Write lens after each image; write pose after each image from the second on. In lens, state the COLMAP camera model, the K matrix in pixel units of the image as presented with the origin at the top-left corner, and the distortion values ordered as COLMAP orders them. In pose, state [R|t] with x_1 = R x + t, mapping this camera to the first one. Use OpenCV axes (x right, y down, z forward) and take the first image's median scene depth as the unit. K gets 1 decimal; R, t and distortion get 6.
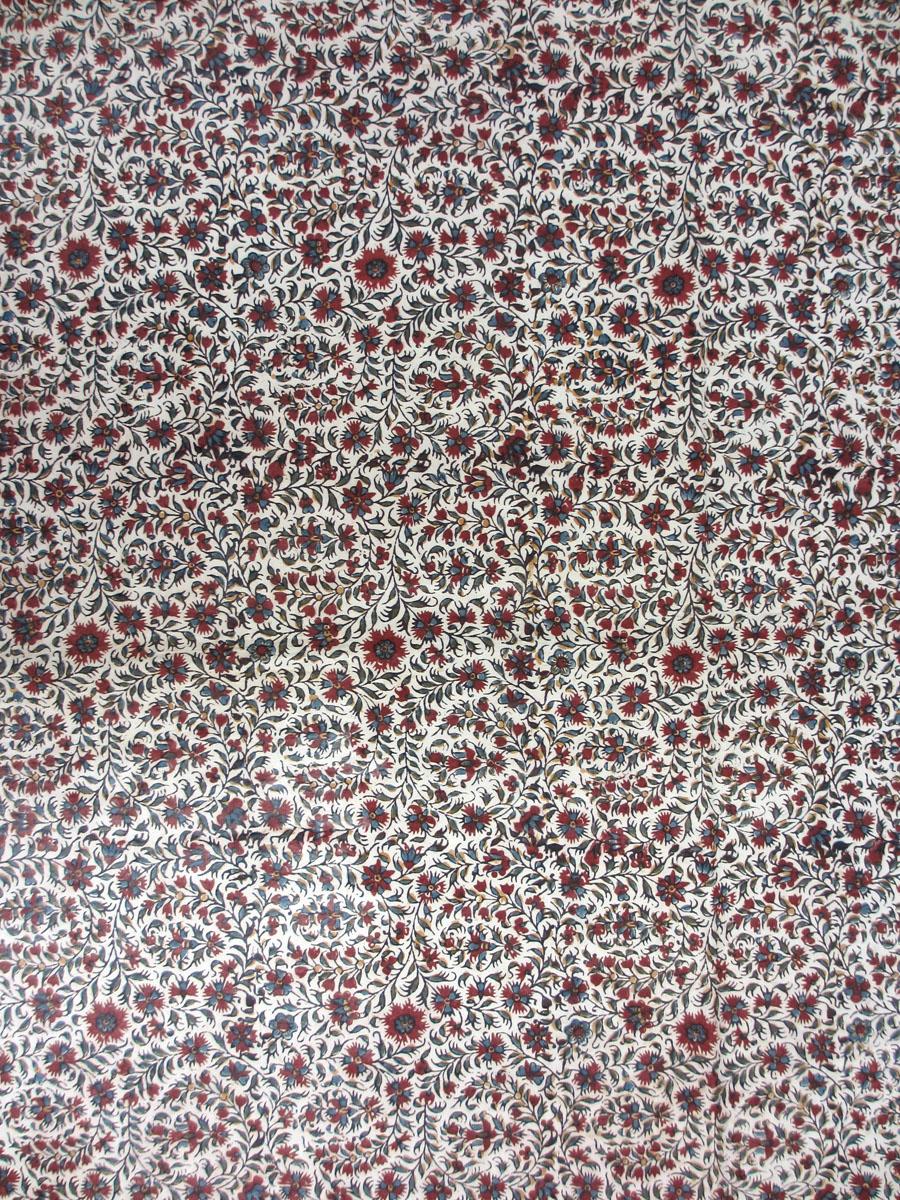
lens RADIAL K [[979.2, 0, 449.3], [0, 979.2, 598.6], [0, 0, 1]] dist [-0.056479, 0.017002]
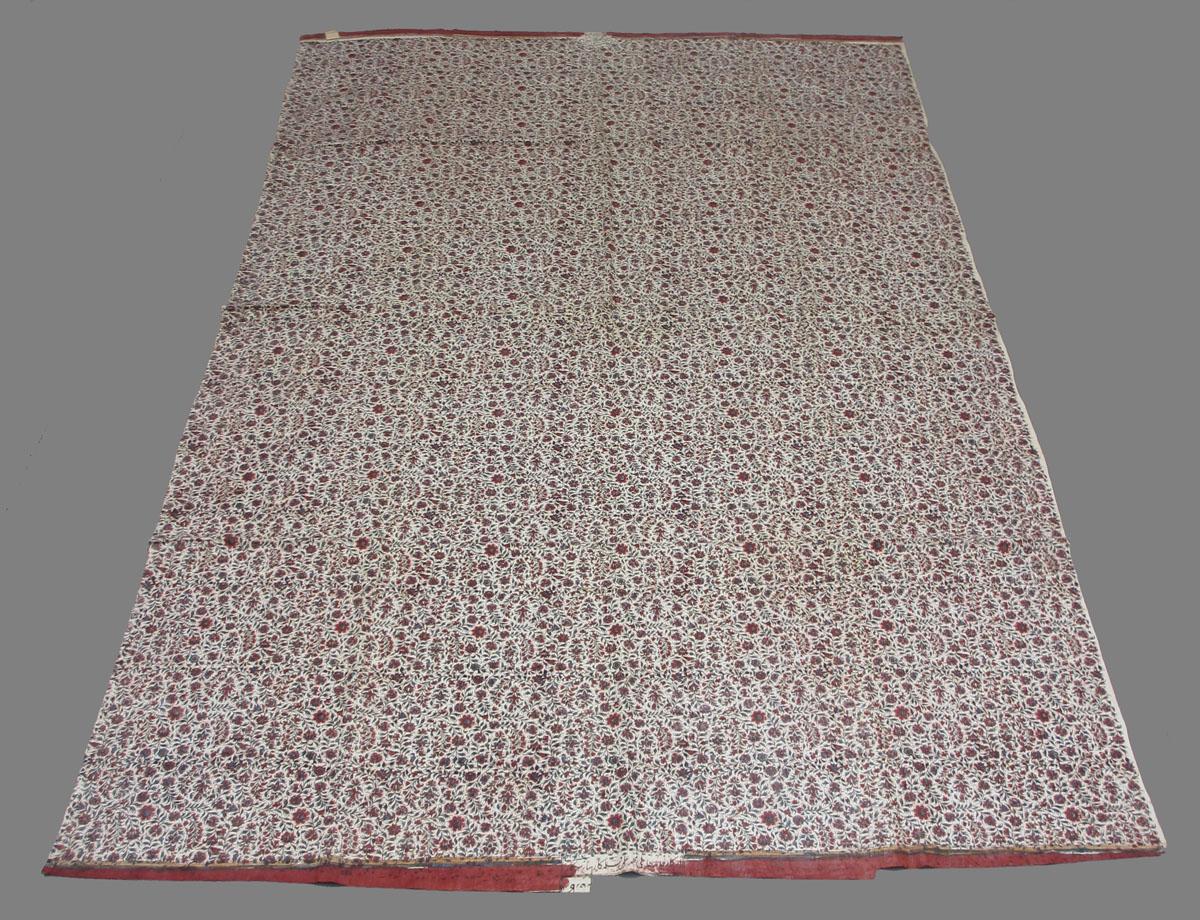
lens RADIAL K [[1183.7, 0, 602.1], [0, 1183.7, 459.5], [0, 0, 1]] dist [-0.019307, 0.000000]
pose [[0.008007, -0.725882, 0.687773, -2.017414], [0.999941, 0.010825, -0.000216, 0.006661], [-0.007289, 0.687734, 0.725926, -1.773756]]
